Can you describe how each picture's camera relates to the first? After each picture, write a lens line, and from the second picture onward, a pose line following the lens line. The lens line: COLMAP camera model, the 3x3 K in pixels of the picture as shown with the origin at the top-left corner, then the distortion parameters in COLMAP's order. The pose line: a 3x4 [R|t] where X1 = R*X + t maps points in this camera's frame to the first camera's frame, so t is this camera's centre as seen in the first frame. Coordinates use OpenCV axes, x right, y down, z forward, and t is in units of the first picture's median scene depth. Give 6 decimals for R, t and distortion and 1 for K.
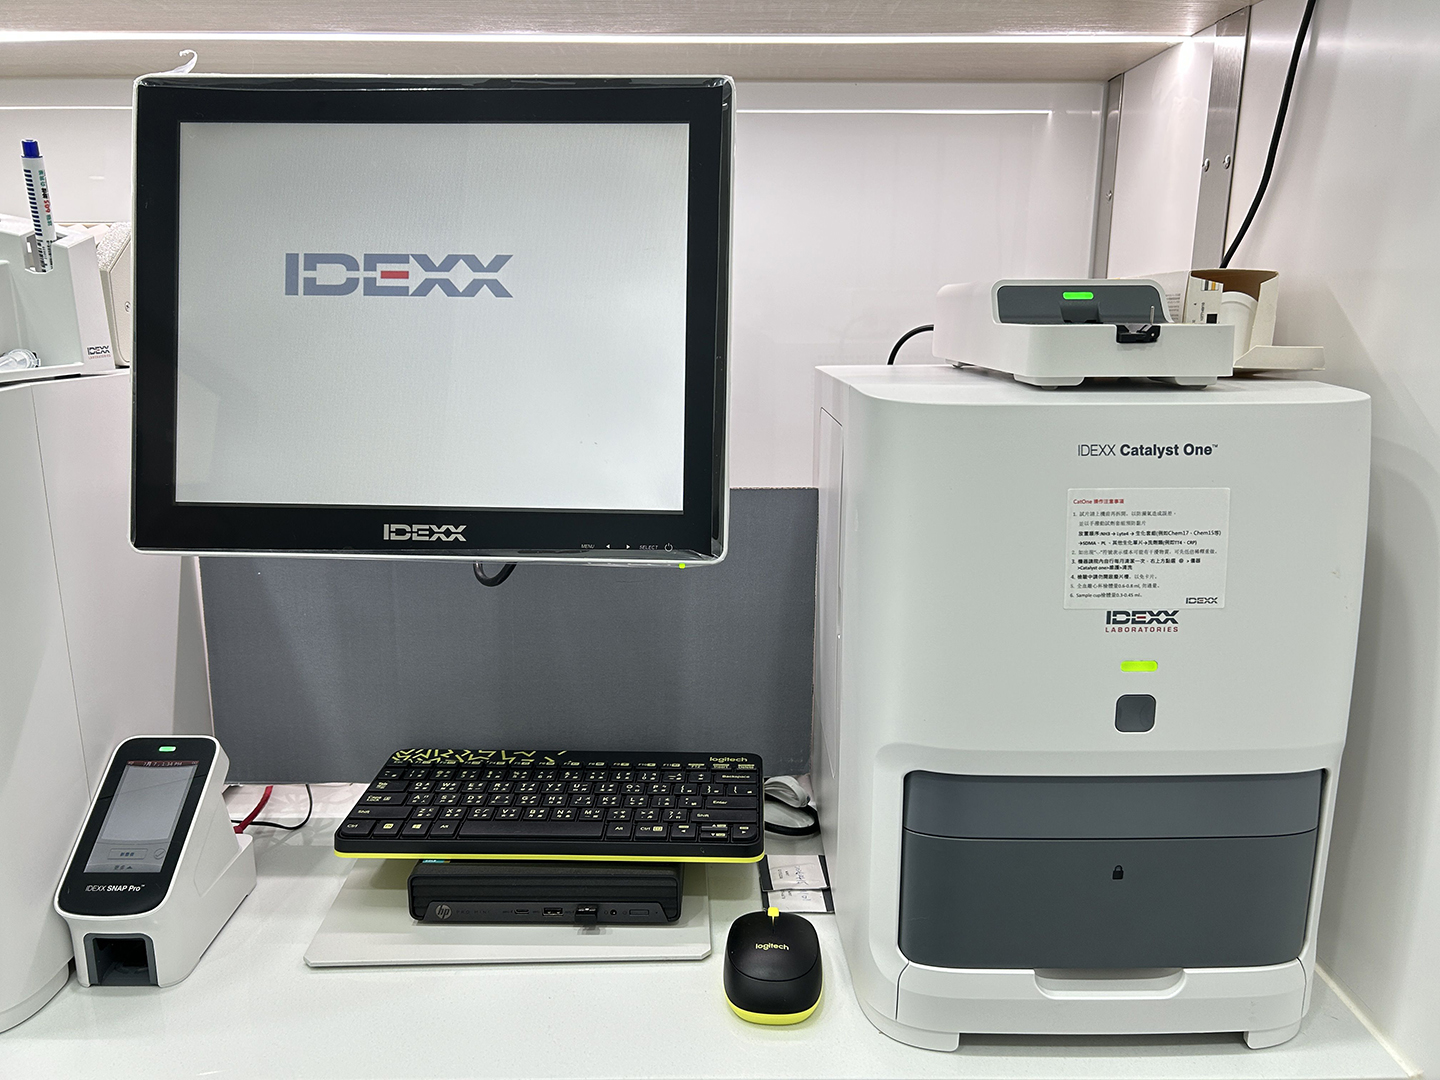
lens RADIAL K [[1097.8, 0, 857.8], [0, 1097.8, 454.6], [0, 0, 1]] dist [0.036782, -0.054483]
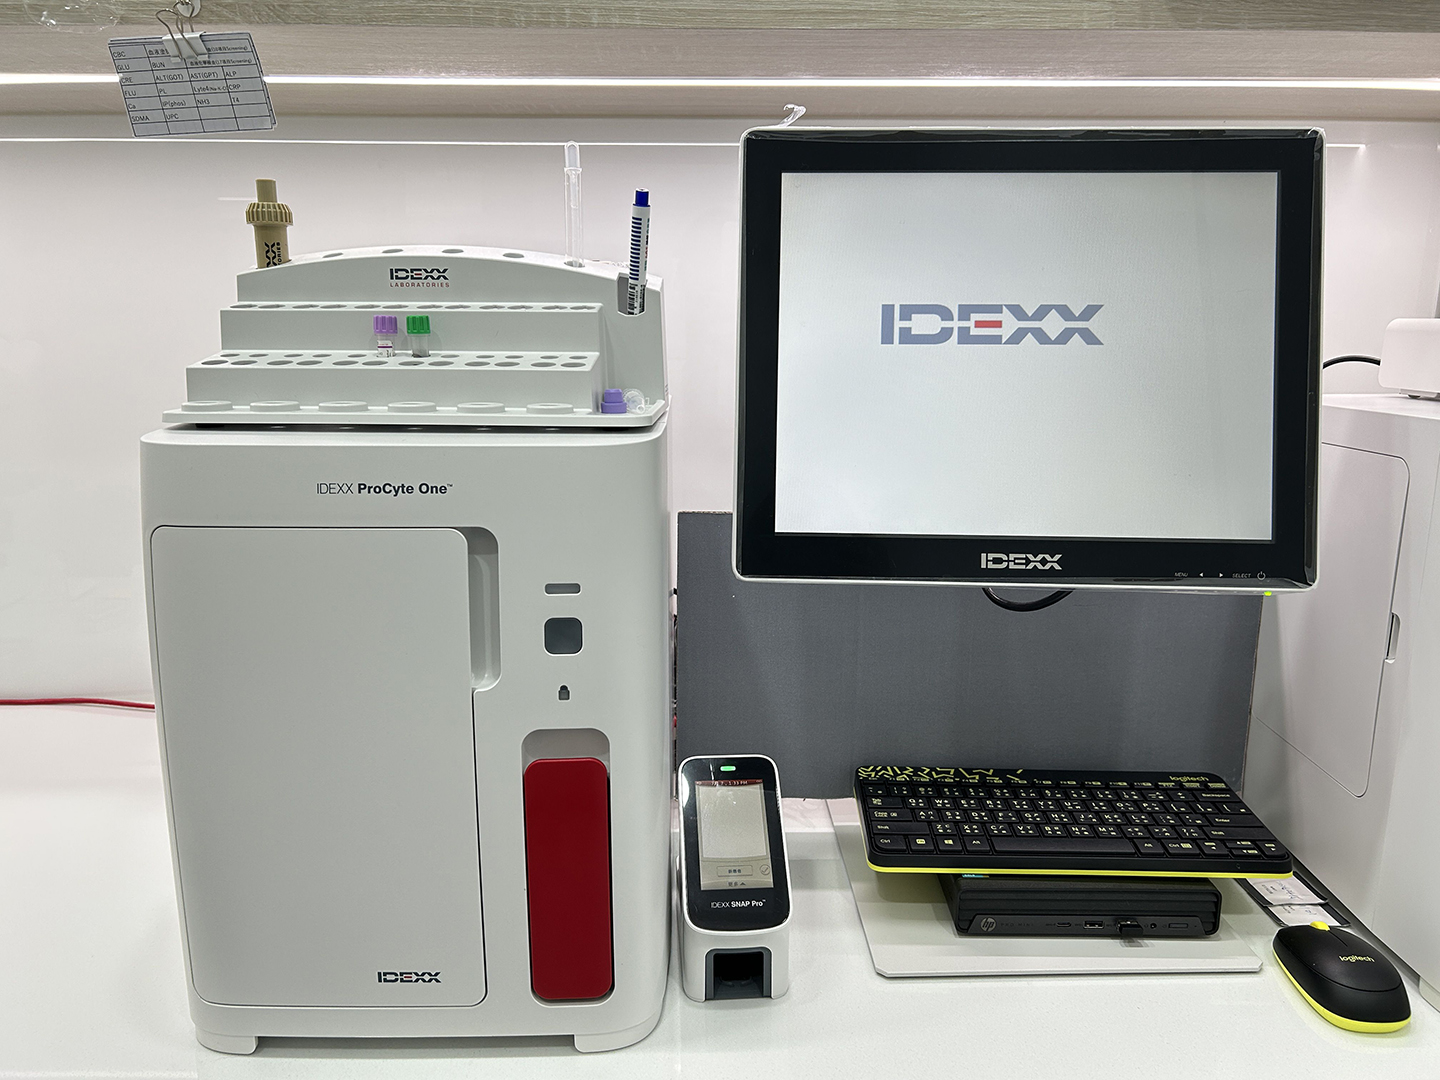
lens RADIAL K [[1097.8, 0, 771.3], [0, 1097.8, 455.4], [0, 0, 1]] dist [0.036782, -0.054483]
pose [[0.999992, -0.002147, -0.003360, -0.598252], [0.002108, 0.999930, -0.011668, -0.017761], [0.003385, 0.011661, 0.999926, -0.048577]]
